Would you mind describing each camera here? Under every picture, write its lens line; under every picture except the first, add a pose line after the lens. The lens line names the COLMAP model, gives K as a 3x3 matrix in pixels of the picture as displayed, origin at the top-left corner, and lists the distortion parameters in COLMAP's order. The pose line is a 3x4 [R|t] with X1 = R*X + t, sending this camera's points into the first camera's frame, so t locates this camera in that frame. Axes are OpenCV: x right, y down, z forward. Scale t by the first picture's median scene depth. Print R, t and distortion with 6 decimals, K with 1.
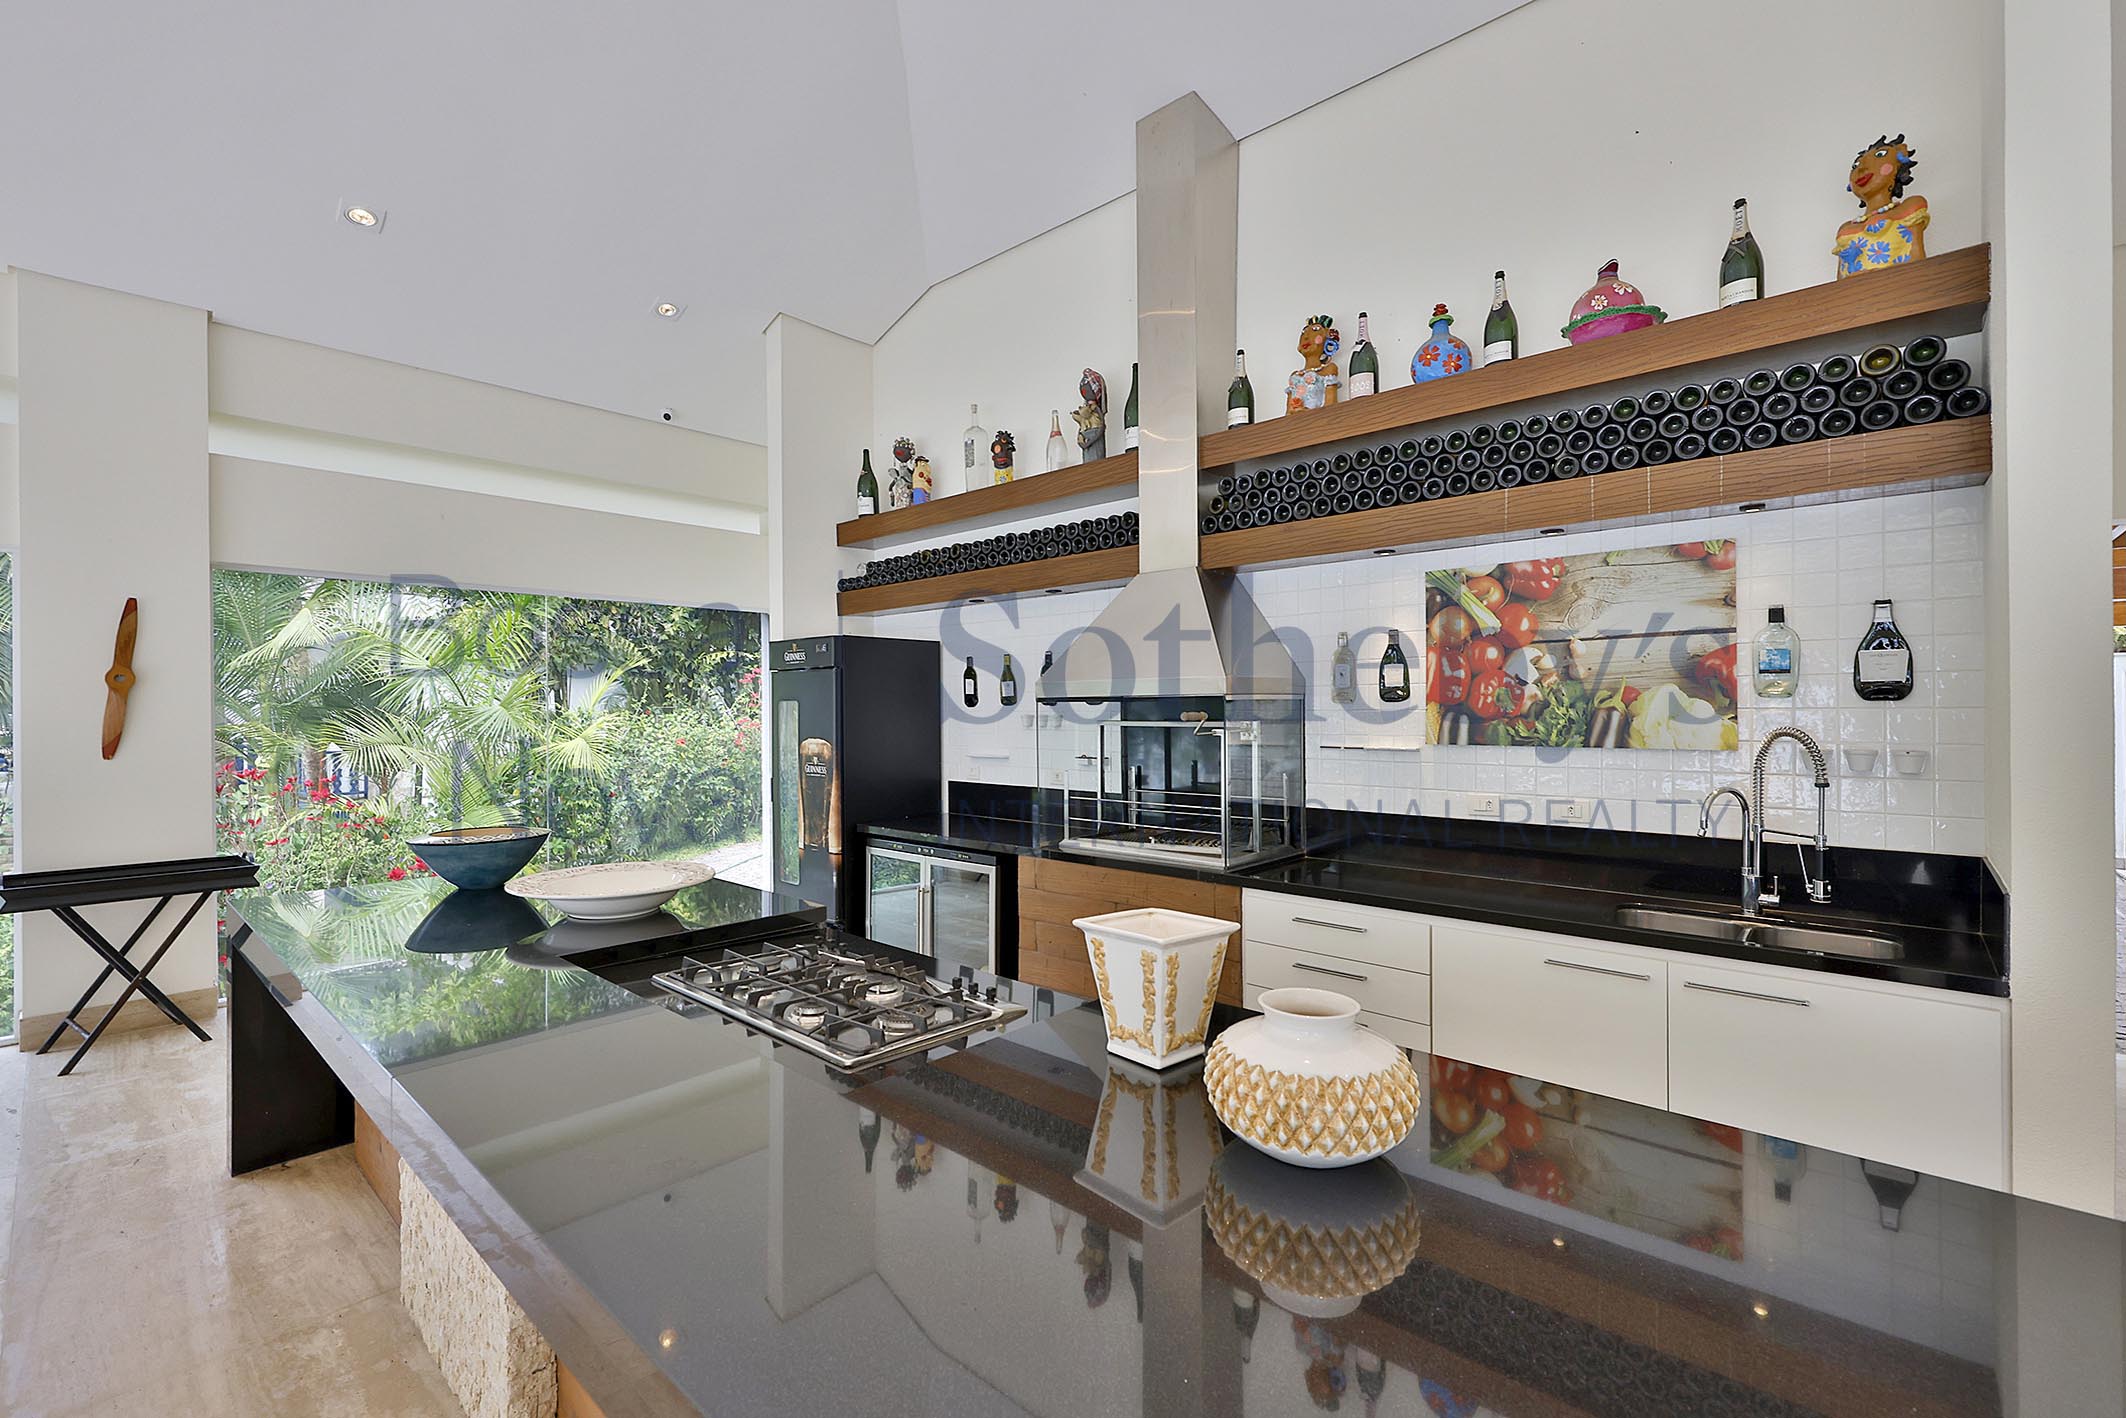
lens RADIAL K [[914.4, 0, 1058.7], [0, 914.4, 713.2], [0, 0, 1]] dist [-0.001279, 0.000400]
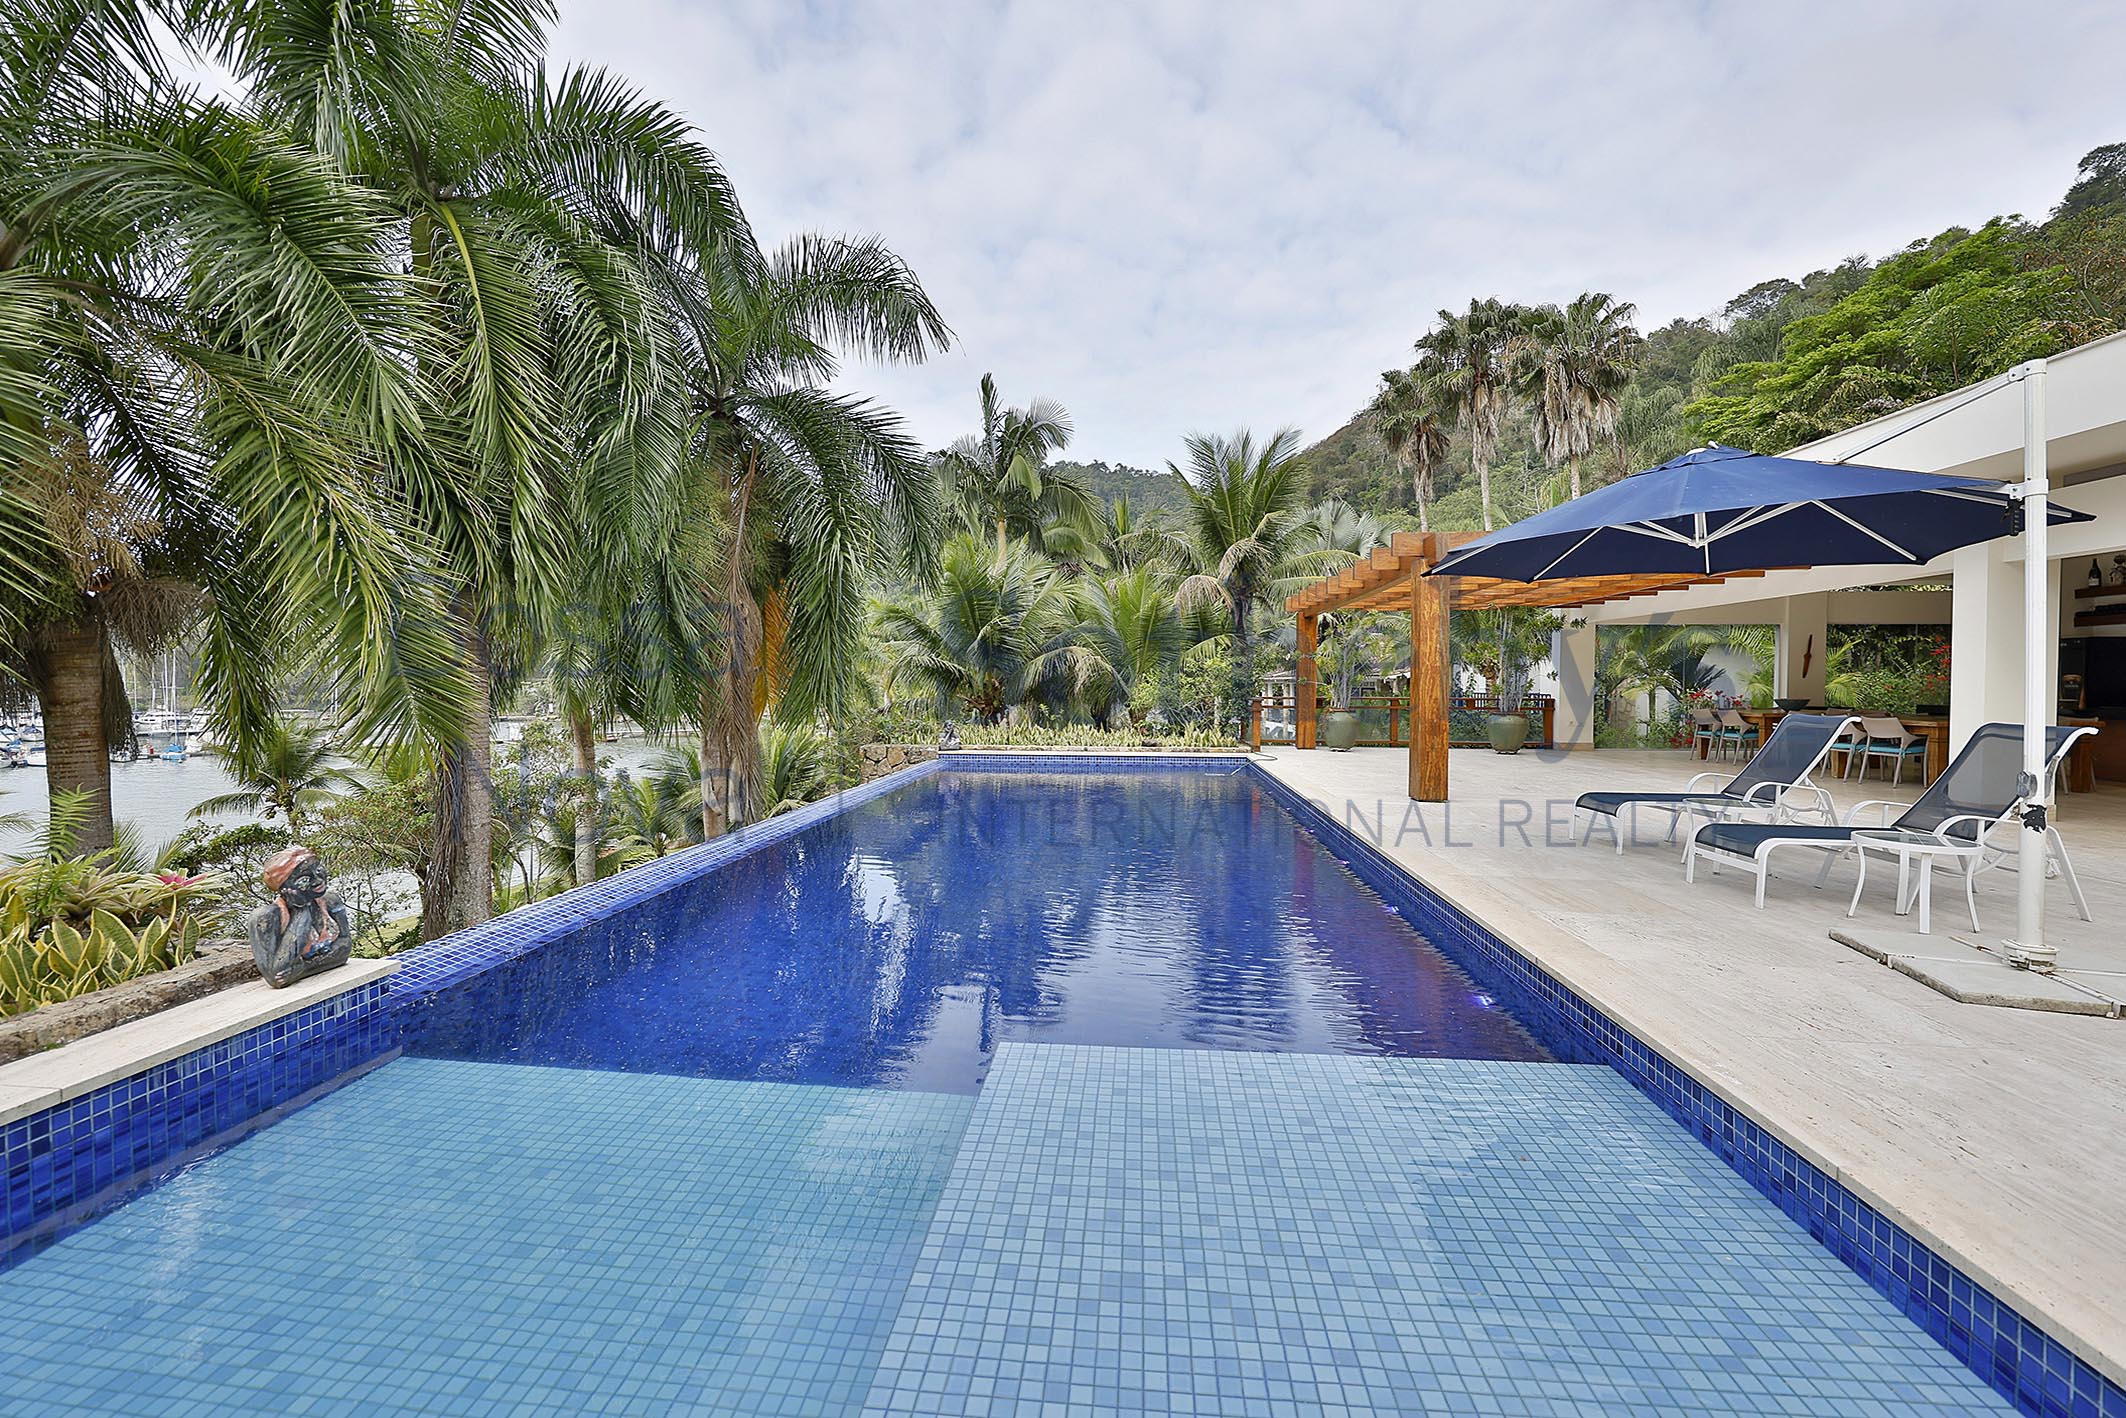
lens RADIAL K [[887.2, 0, 1053.8], [0, 887.2, 696.0], [0, 0, 1]] dist [-0.000814, 0.000078]
pose [[0.591504, 0.020522, -0.806041, 0.093642], [-0.012449, 0.999789, 0.016319, 0.113284], [0.806206, 0.000382, 0.591635, -3.924879]]
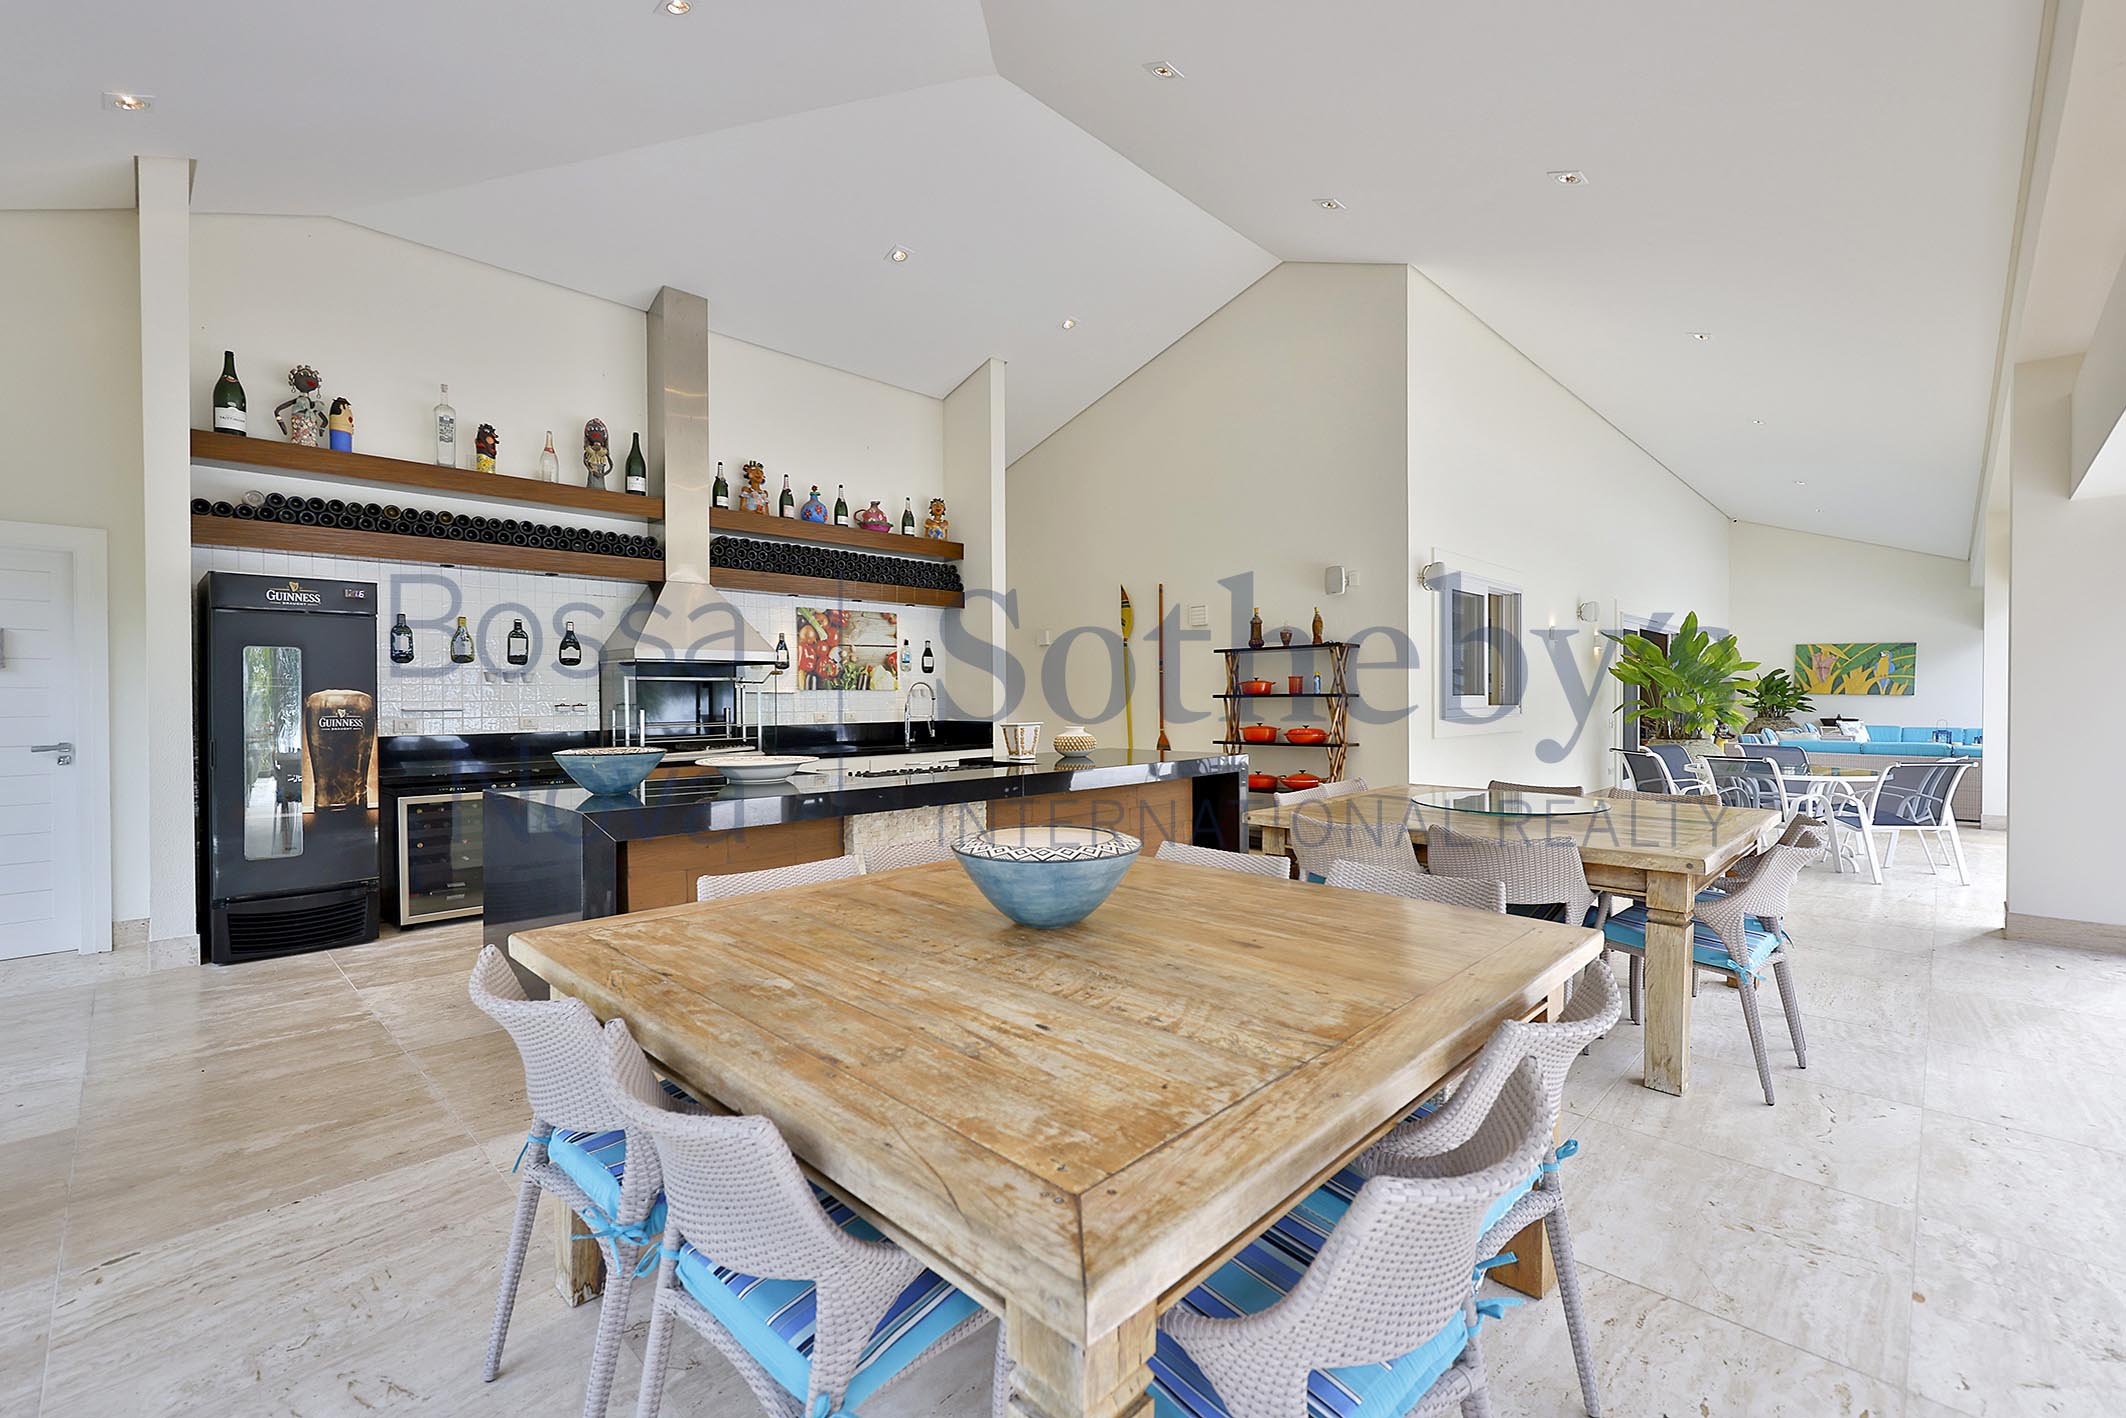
lens RADIAL K [[911.8, 0, 1056.9], [0, 911.8, 709.0], [0, 0, 1]] dist [-0.001460, -0.000190]
pose [[0.036183, -0.008791, 0.999307, -1.495483], [0.009406, 0.999920, 0.008455, 0.059366], [-0.999301, 0.009093, 0.036262, 0.306204]]
